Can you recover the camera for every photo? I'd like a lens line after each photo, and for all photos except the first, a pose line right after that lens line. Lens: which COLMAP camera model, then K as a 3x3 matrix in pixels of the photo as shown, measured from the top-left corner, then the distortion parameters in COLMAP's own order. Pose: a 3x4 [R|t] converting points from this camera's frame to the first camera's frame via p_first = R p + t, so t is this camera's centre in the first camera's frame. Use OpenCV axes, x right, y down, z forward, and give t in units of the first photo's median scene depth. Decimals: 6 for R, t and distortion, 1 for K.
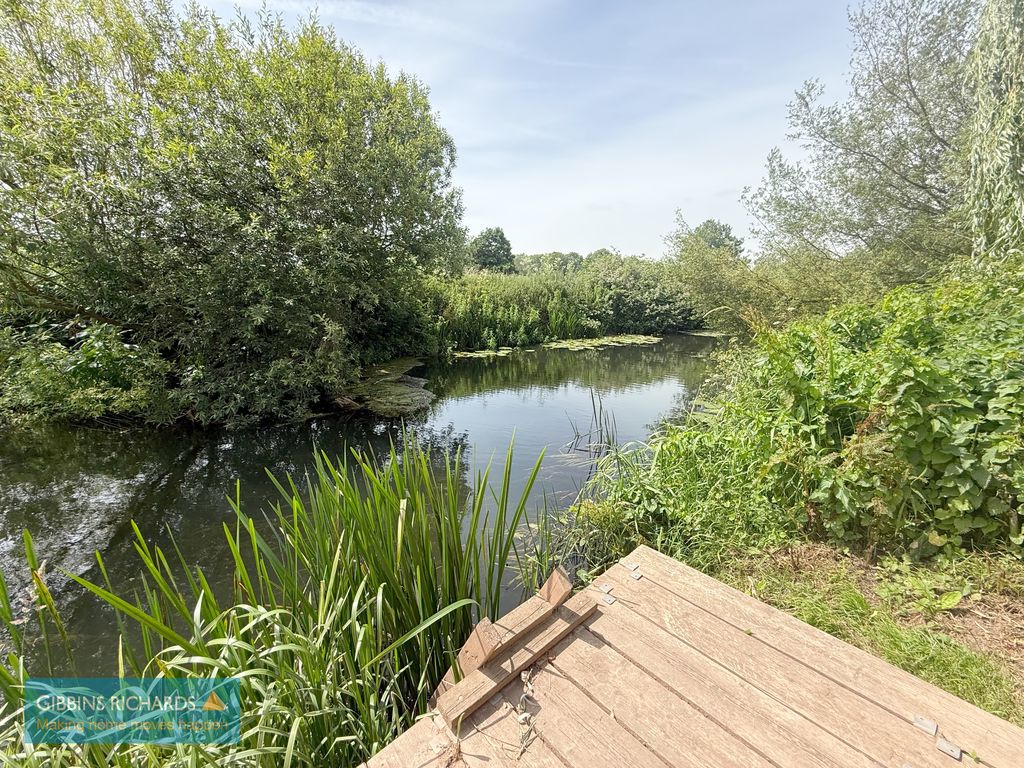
lens RADIAL K [[405.3, 0, 513.6], [0, 405.3, 387.4], [0, 0, 1]] dist [-0.006685, 0.000766]
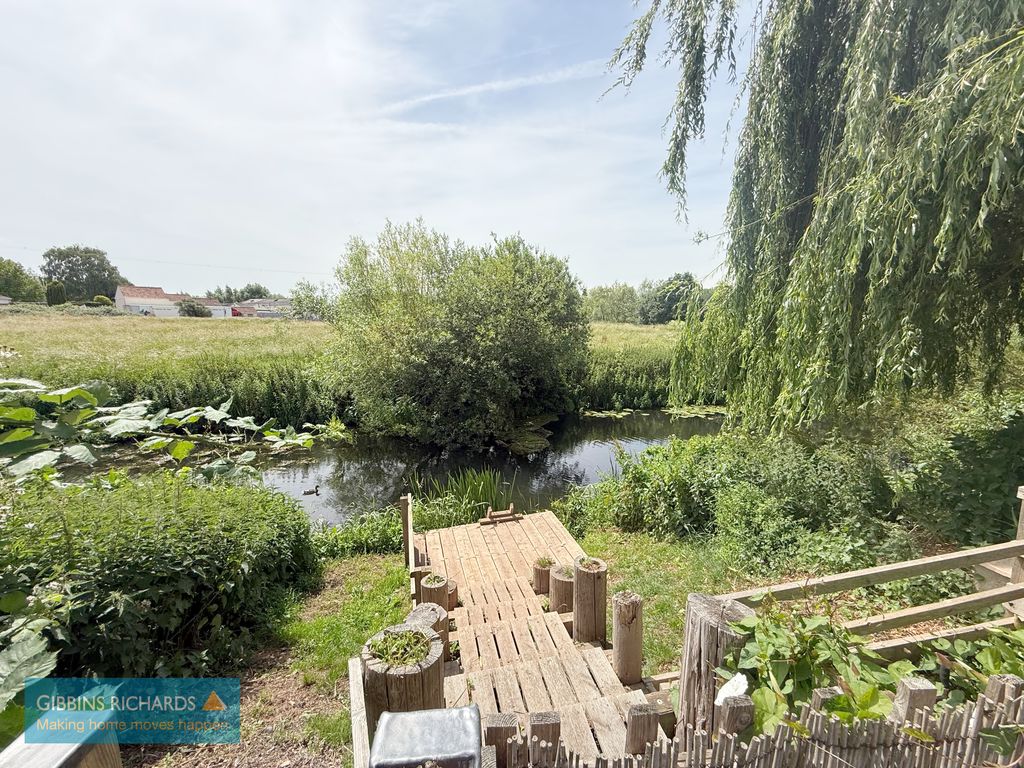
lens RADIAL K [[405.3, 0, 506.2], [0, 405.3, 374.3], [0, 0, 1]] dist [-0.006685, 0.000766]
pose [[0.886346, 0.057674, -0.459418, 0.252323], [-0.107538, 0.990722, -0.083099, -0.068811], [0.450363, 0.123059, 0.884324, -0.383319]]
